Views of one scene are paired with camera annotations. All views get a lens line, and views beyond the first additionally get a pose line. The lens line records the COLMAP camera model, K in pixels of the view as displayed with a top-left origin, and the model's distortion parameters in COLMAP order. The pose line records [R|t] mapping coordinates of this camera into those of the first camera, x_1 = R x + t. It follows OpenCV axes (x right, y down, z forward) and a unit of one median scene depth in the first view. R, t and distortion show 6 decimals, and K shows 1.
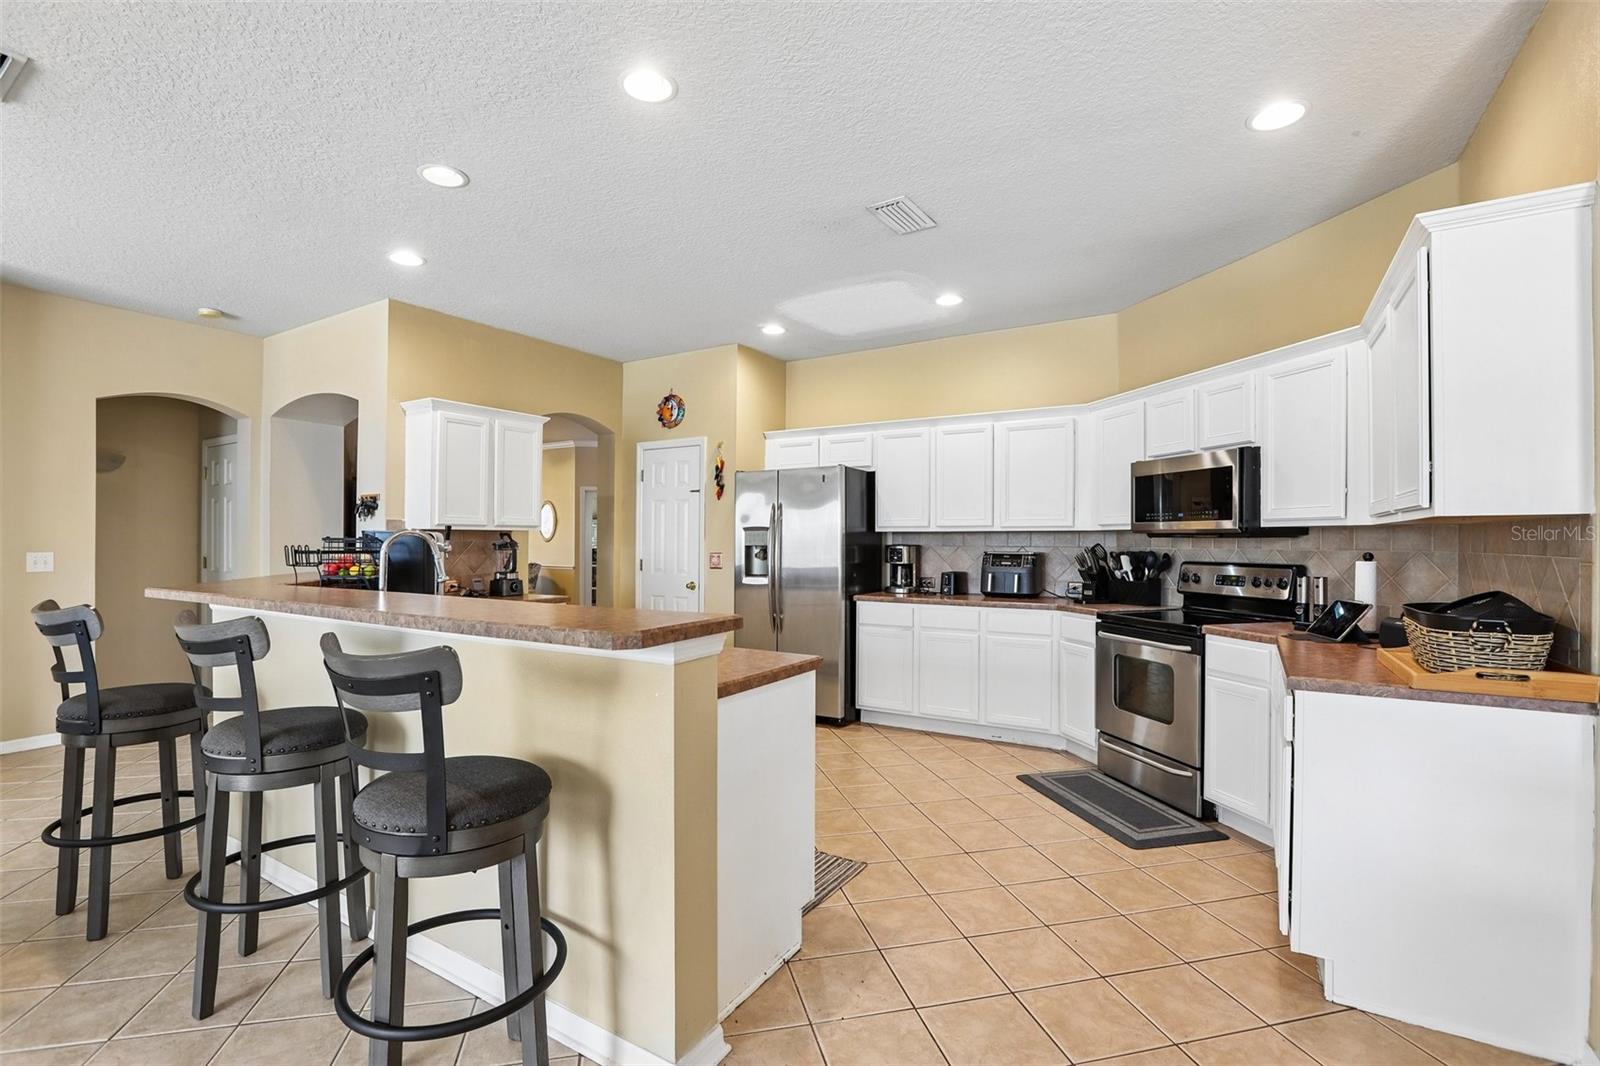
lens RADIAL K [[740.7, 0, 788.0], [0, 740.7, 539.5], [0, 0, 1]] dist [-0.064143, 0.027865]
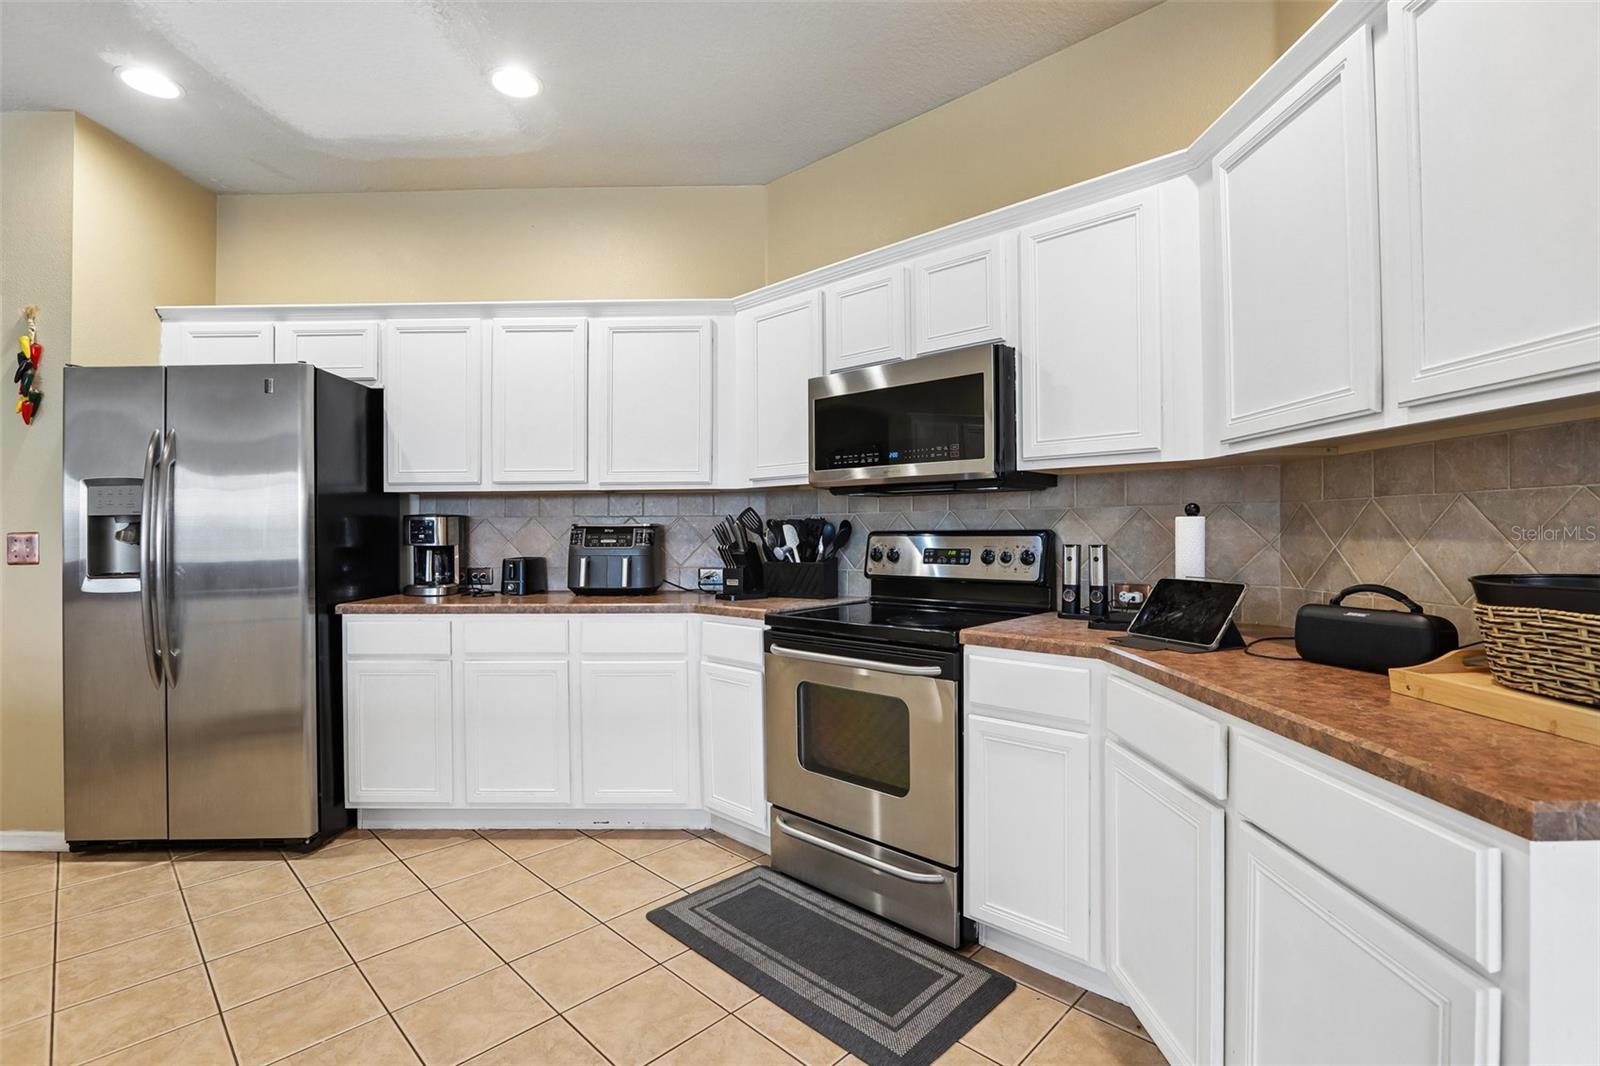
lens RADIAL K [[741.1, 0, 795.7], [0, 741.1, 533.4], [0, 0, 1]] dist [-0.048790, 0.024970]
pose [[0.841071, -0.009318, 0.540844, 0.094059], [0.007042, 0.999956, 0.006275, 0.024554], [-0.540879, -0.001469, 0.841099, 0.406486]]
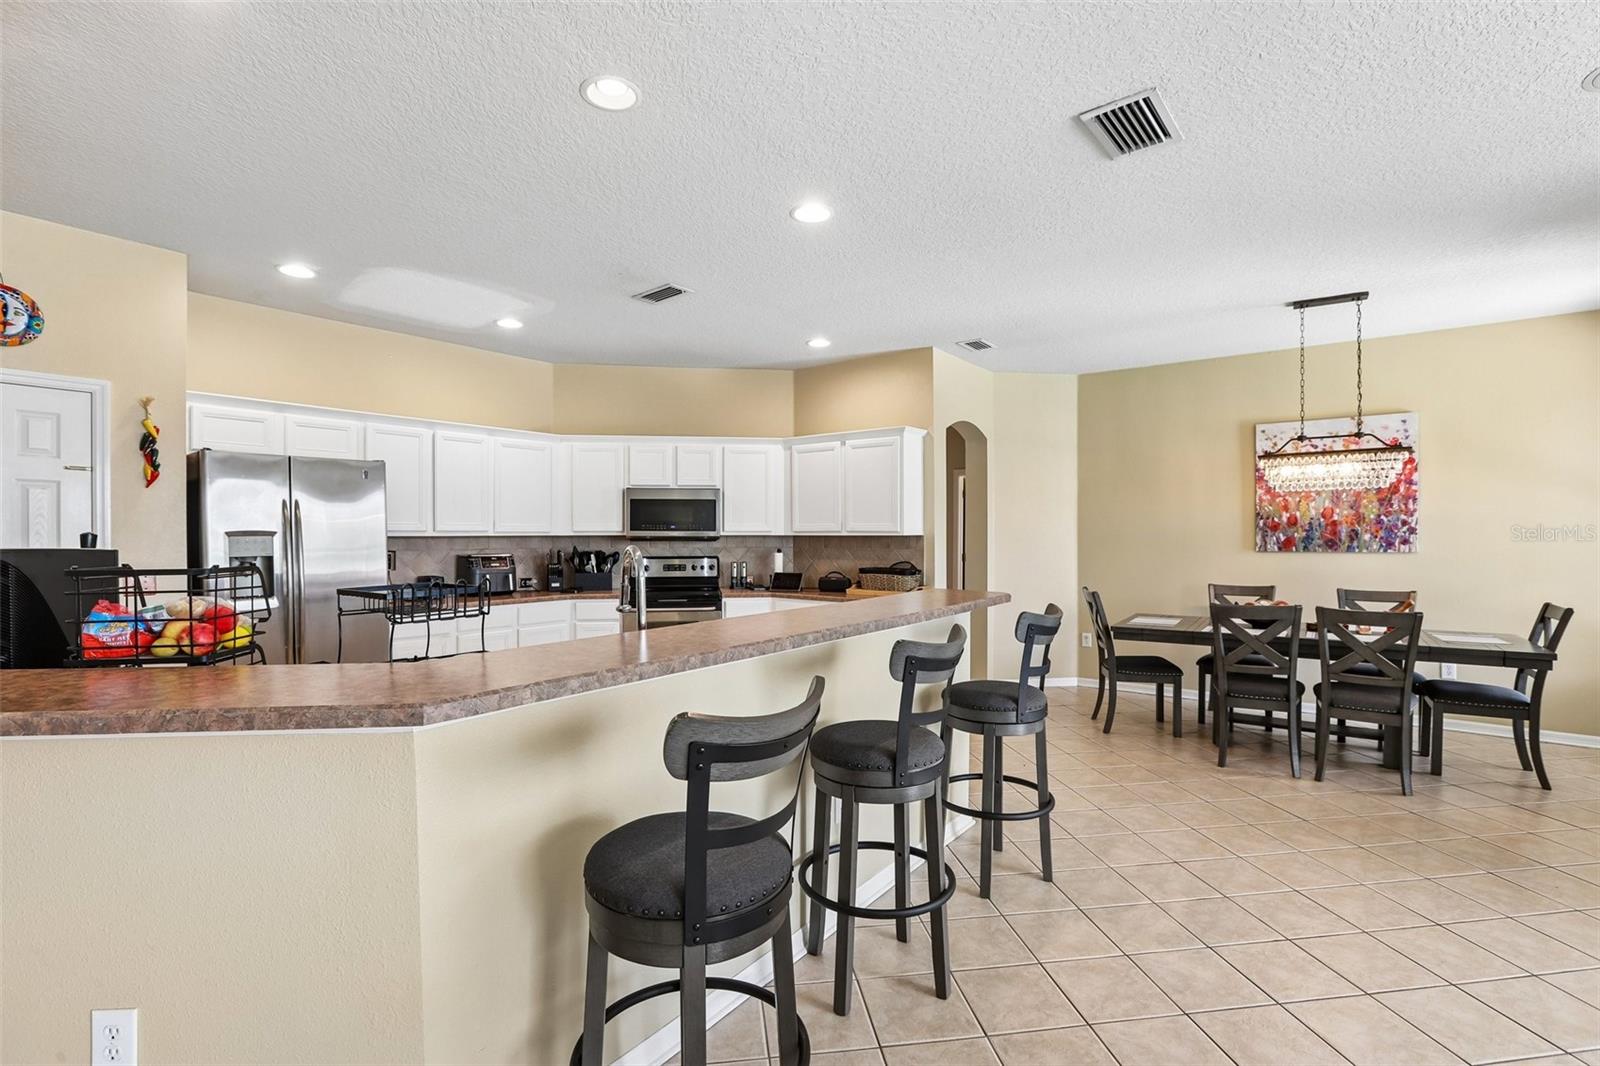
lens RADIAL K [[740.7, 0, 788.0], [0, 740.7, 539.5], [0, 0, 1]] dist [-0.064143, 0.027865]
pose [[0.074527, -0.011245, 0.997156, -0.837110], [-0.001294, 0.999934, 0.011373, -0.020746], [-0.997218, -0.002138, 0.074507, 0.518124]]
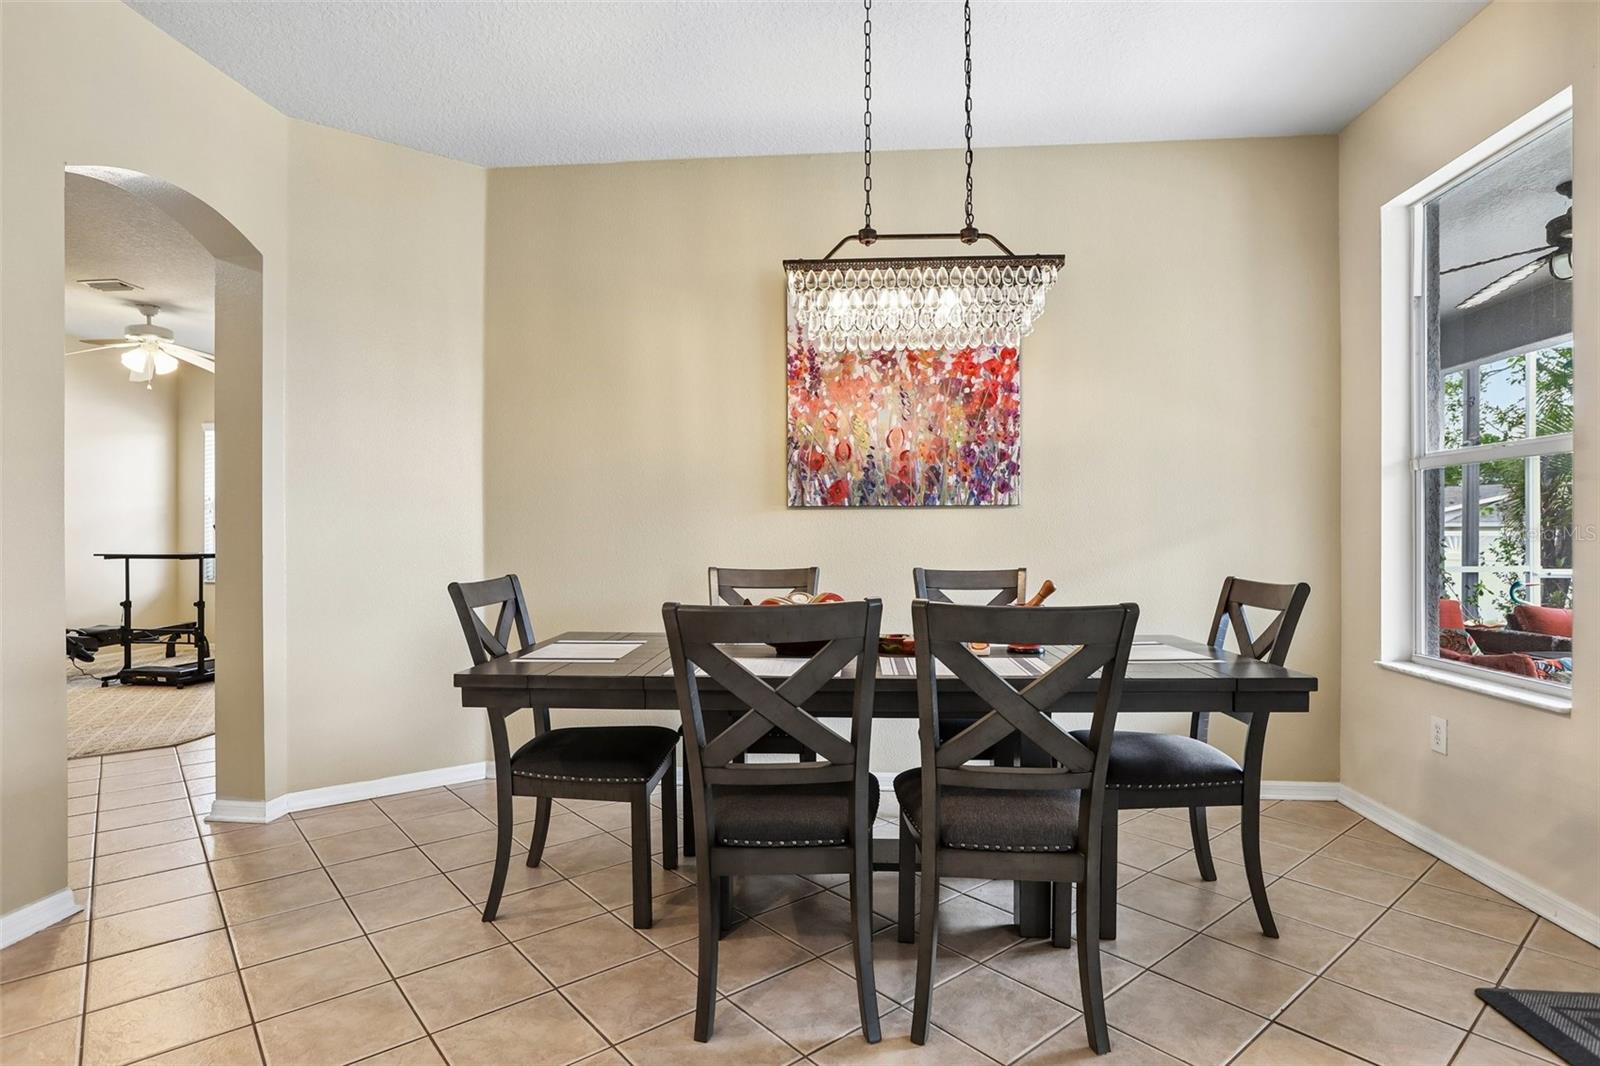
lens RADIAL K [[820.3, 0, 800.9], [0, 820.3, 537.5], [0, 0, 1]] dist [-0.038417, 0.017288]
pose [[-0.478576, -0.004089, 0.878037, -0.211374], [-0.001178, 0.999991, 0.004015, 0.040169], [-0.878046, 0.000887, -0.478576, 0.162280]]
